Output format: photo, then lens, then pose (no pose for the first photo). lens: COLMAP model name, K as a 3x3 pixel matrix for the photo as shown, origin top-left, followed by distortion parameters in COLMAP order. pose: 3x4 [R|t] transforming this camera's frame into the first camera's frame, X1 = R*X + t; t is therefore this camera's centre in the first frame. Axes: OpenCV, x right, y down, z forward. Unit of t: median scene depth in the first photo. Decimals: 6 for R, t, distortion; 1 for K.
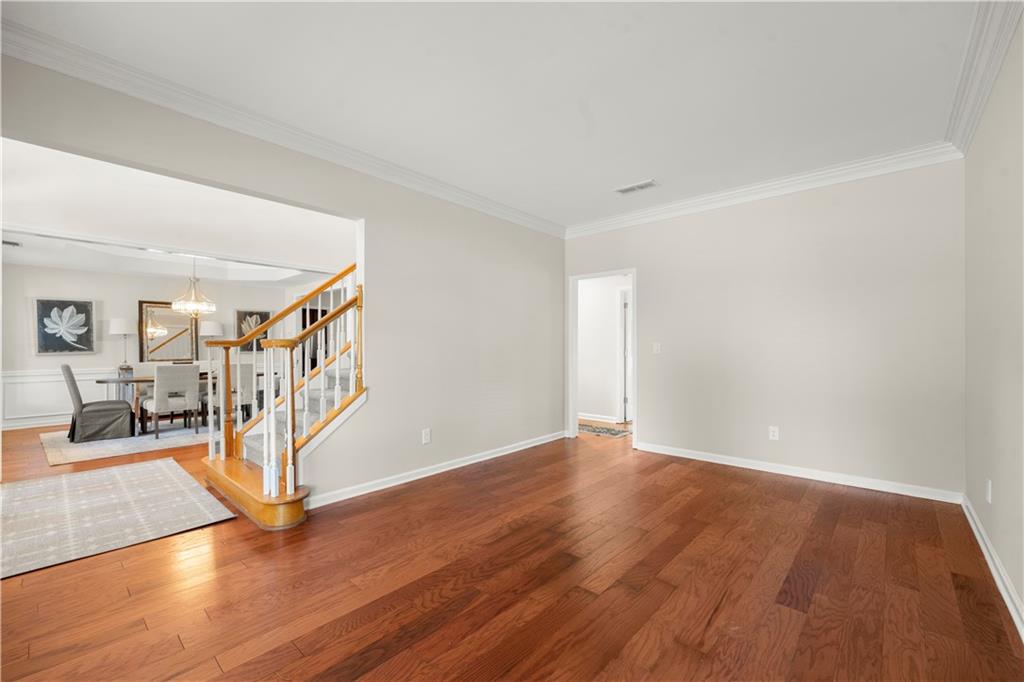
lens RADIAL K [[423.9, 0, 513.9], [0, 423.9, 346.1], [0, 0, 1]] dist [0.007333, -0.003321]
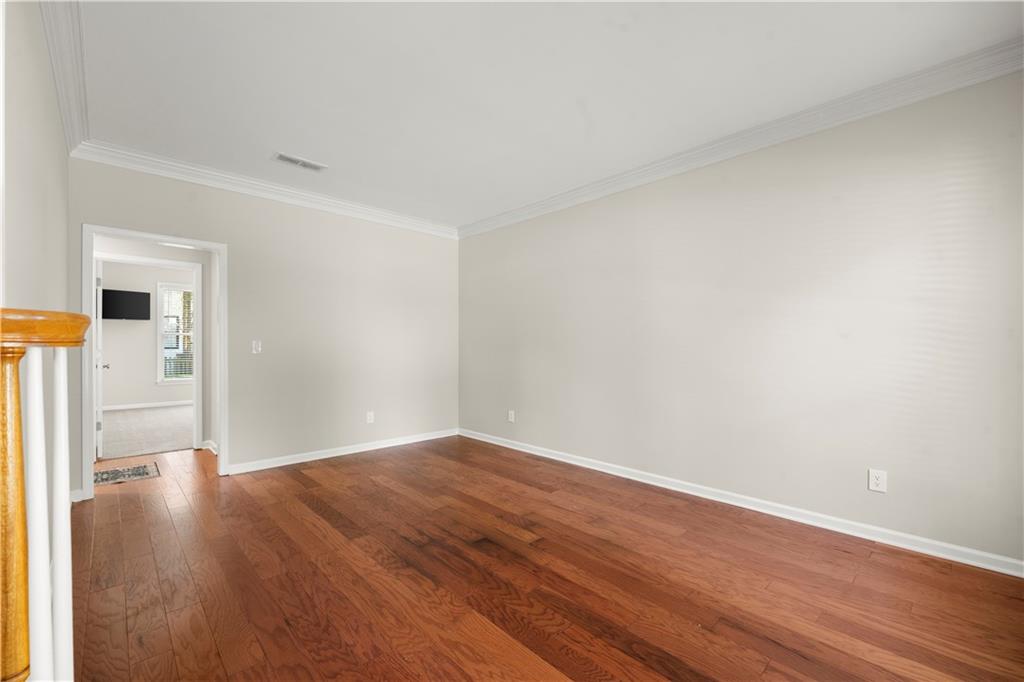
lens RADIAL K [[423.9, 0, 514.0], [0, 423.9, 345.9], [0, 0, 1]] dist [0.007333, -0.003321]
pose [[0.079844, 0.001557, 0.996806, -0.947863], [-0.004186, 0.999990, -0.001227, 0.004162], [-0.996799, -0.004075, 0.079850, 0.851445]]
